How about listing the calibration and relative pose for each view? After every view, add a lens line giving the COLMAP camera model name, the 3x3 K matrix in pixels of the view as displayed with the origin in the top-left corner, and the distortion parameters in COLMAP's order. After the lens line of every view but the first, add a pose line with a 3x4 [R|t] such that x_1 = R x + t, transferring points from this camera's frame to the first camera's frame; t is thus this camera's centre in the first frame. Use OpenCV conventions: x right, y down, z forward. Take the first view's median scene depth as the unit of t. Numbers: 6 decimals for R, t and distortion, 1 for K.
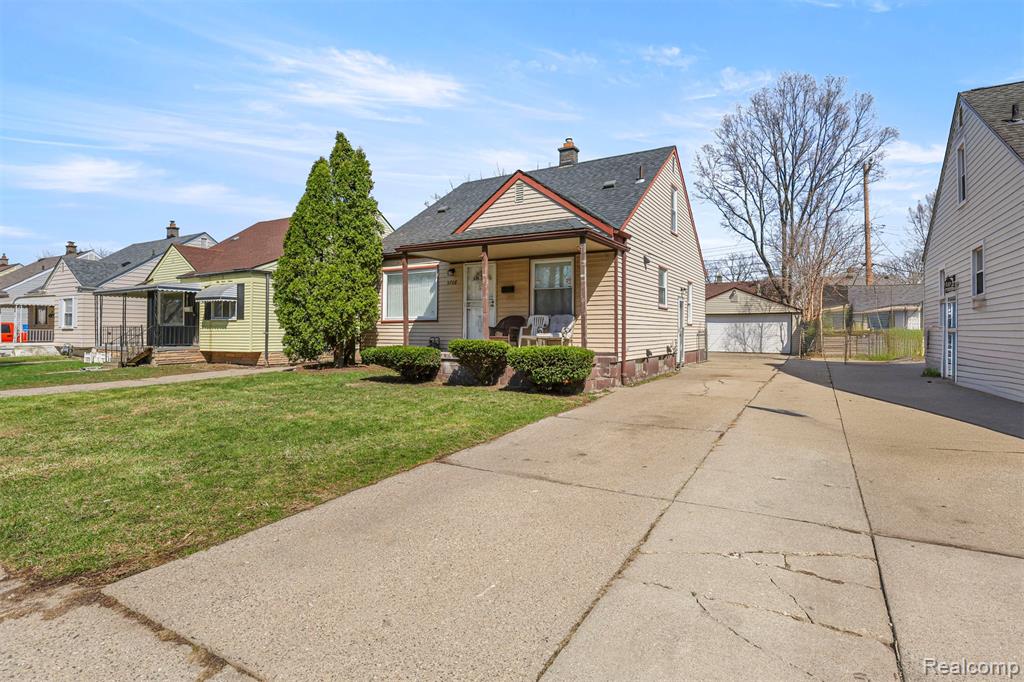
lens RADIAL K [[523.1, 0, 512.4], [0, 523.1, 334.6], [0, 0, 1]] dist [-0.004804, -0.000452]
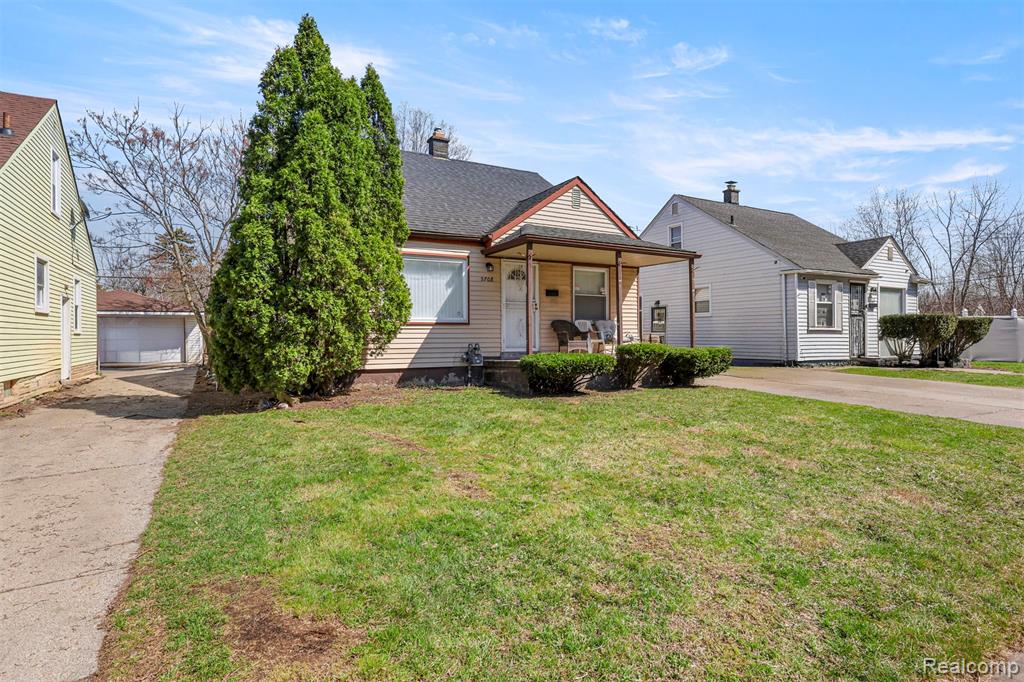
lens RADIAL K [[558.5, 0, 512.9], [0, 558.5, 339.8], [0, 0, 1]] dist [-0.001790, -0.000290]
pose [[0.518246, -0.003329, 0.855225, -0.931303], [0.014524, 0.999882, -0.004909, 0.004874], [-0.855108, 0.014965, 0.518233, 0.523917]]
